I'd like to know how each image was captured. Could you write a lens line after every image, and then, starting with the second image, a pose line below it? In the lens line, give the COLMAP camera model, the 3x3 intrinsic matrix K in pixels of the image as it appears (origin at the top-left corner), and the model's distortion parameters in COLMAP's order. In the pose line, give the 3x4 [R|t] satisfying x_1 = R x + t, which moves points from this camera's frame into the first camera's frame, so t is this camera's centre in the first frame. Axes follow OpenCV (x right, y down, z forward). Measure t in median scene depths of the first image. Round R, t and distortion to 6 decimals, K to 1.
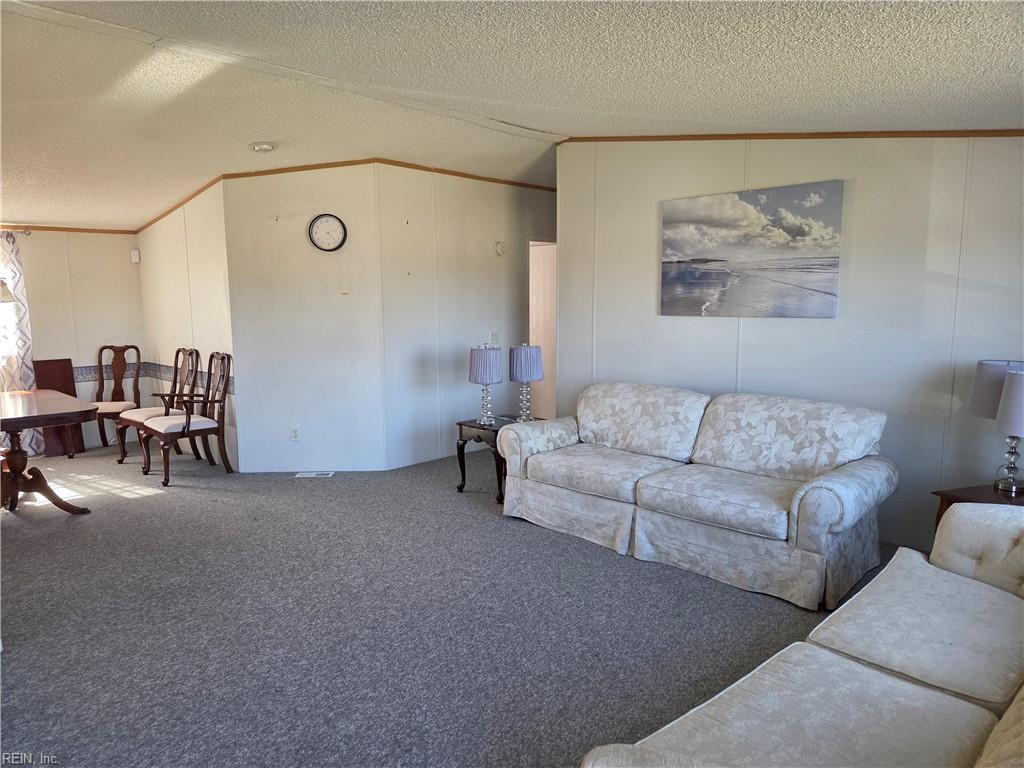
lens RADIAL K [[684.1, 0, 510.6], [0, 684.1, 380.3], [0, 0, 1]] dist [0.055760, -0.036916]
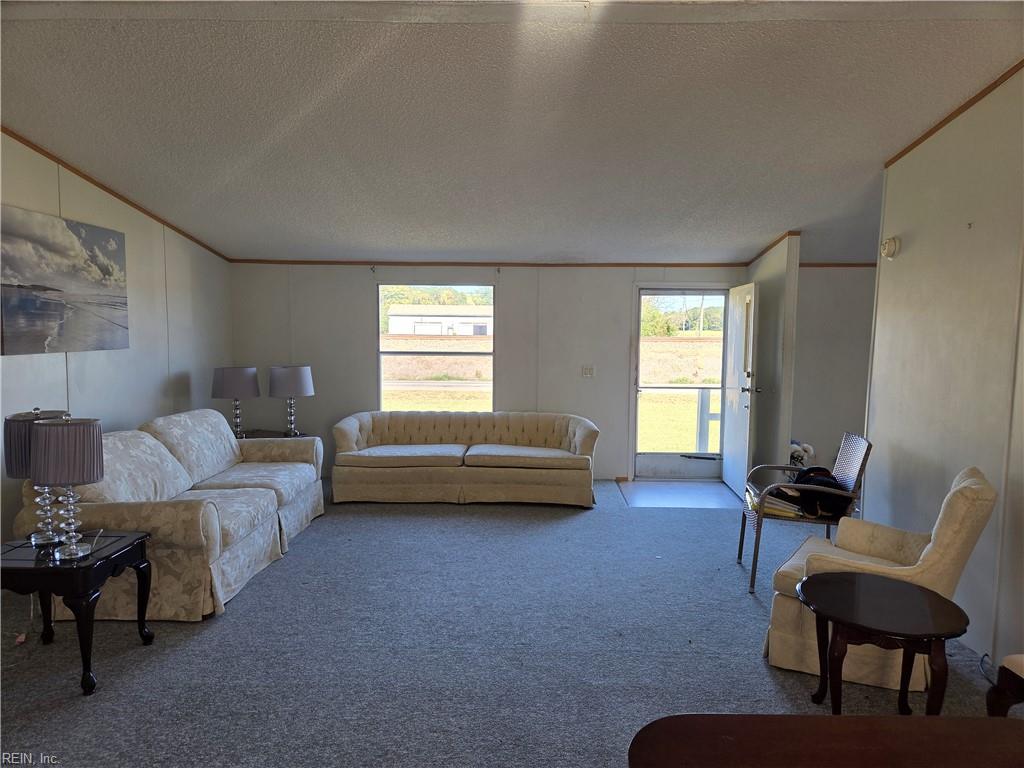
lens RADIAL K [[684.1, 0, 511.6], [0, 684.1, 381.9], [0, 0, 1]] dist [0.055760, -0.036916]
pose [[-0.687267, -0.056296, 0.724220, -0.779989], [0.087143, 0.983403, 0.159140, -0.153489], [-0.721159, 0.172482, -0.670954, 1.235855]]
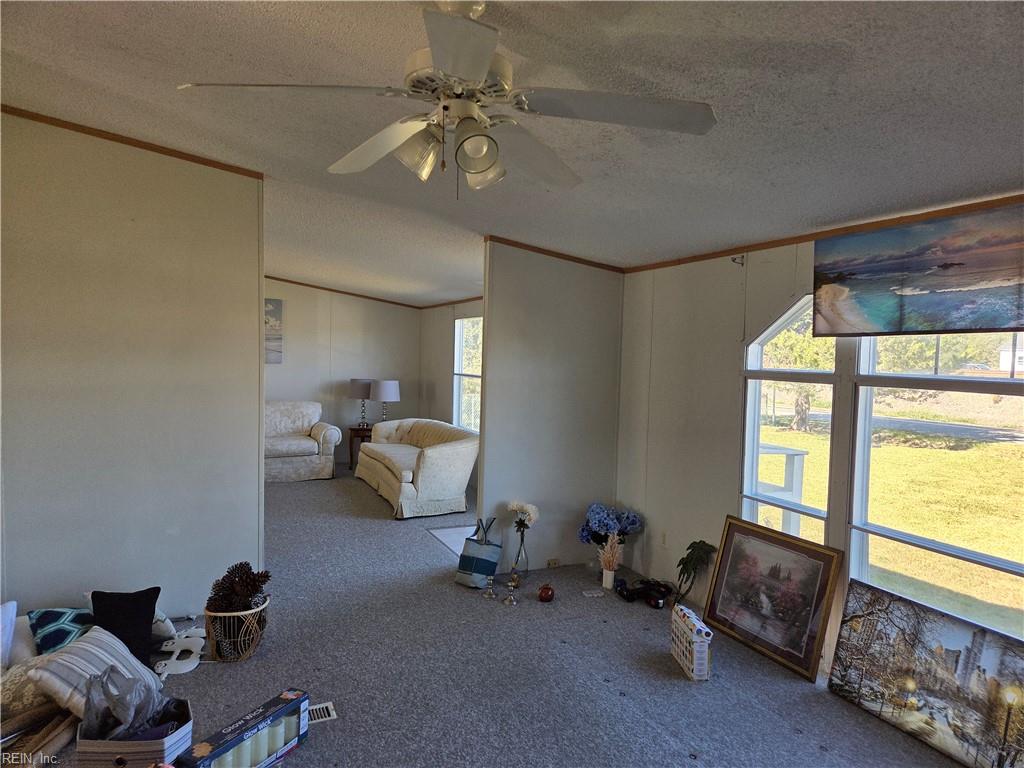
lens RADIAL K [[684.1, 0, 512.6], [0, 684.1, 385.3], [0, 0, 1]] dist [0.055760, -0.036916]
pose [[0.343346, -0.028862, 0.938765, -1.181826], [0.098301, 0.995142, -0.005358, 0.053117], [-0.934050, 0.094121, 0.344516, -0.355786]]
